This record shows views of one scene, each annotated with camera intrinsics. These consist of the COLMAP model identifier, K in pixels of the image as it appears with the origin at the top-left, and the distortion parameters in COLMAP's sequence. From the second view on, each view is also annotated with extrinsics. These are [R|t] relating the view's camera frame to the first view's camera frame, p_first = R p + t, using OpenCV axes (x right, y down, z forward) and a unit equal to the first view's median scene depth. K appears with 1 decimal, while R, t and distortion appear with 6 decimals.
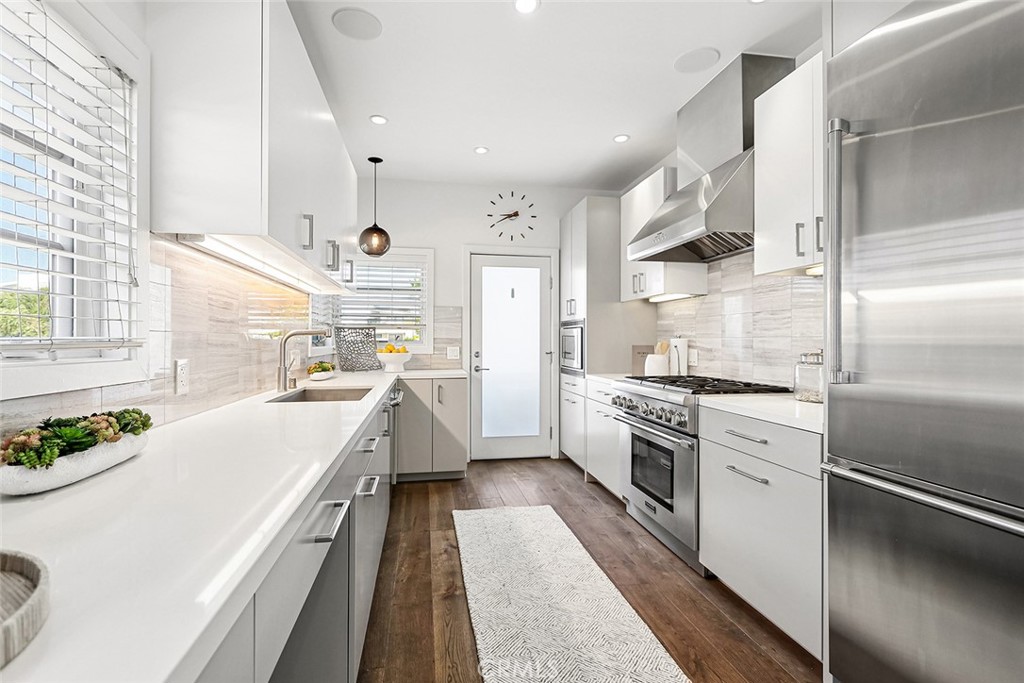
lens RADIAL K [[481.6, 0, 507.4], [0, 481.6, 340.3], [0, 0, 1]] dist [0.015071, 0.000823]
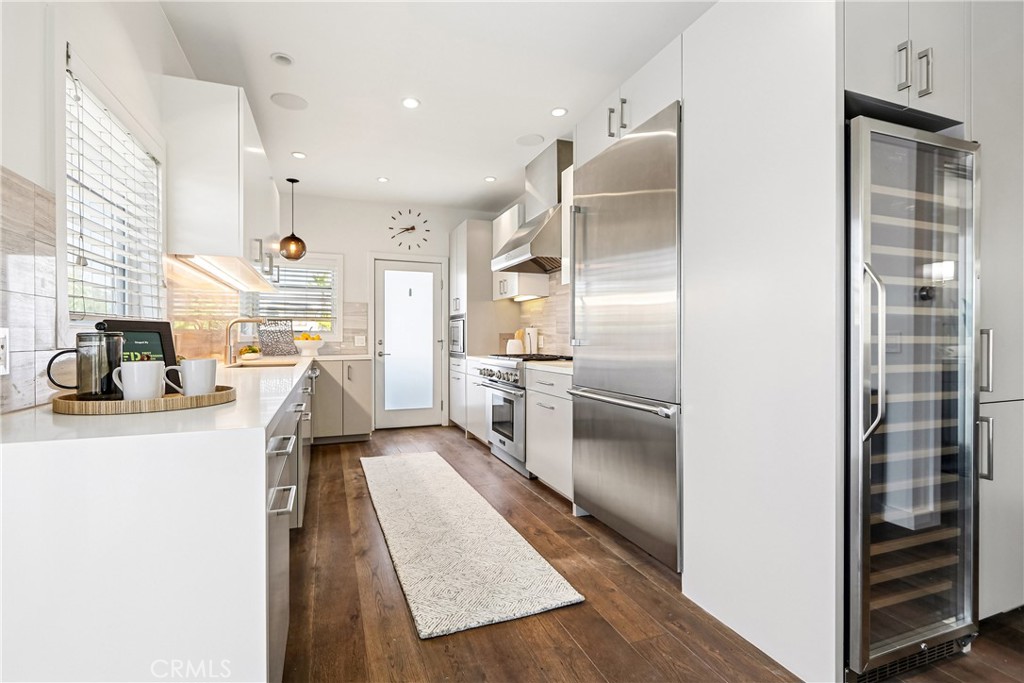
lens RADIAL K [[481.6, 0, 507.4], [0, 481.6, 340.3], [0, 0, 1]] dist [0.015071, 0.000823]
pose [[0.982483, -0.001729, 0.186344, 0.030185], [0.000838, 0.999988, 0.004859, 0.022694], [-0.186350, -0.004618, 0.982473, -0.309397]]
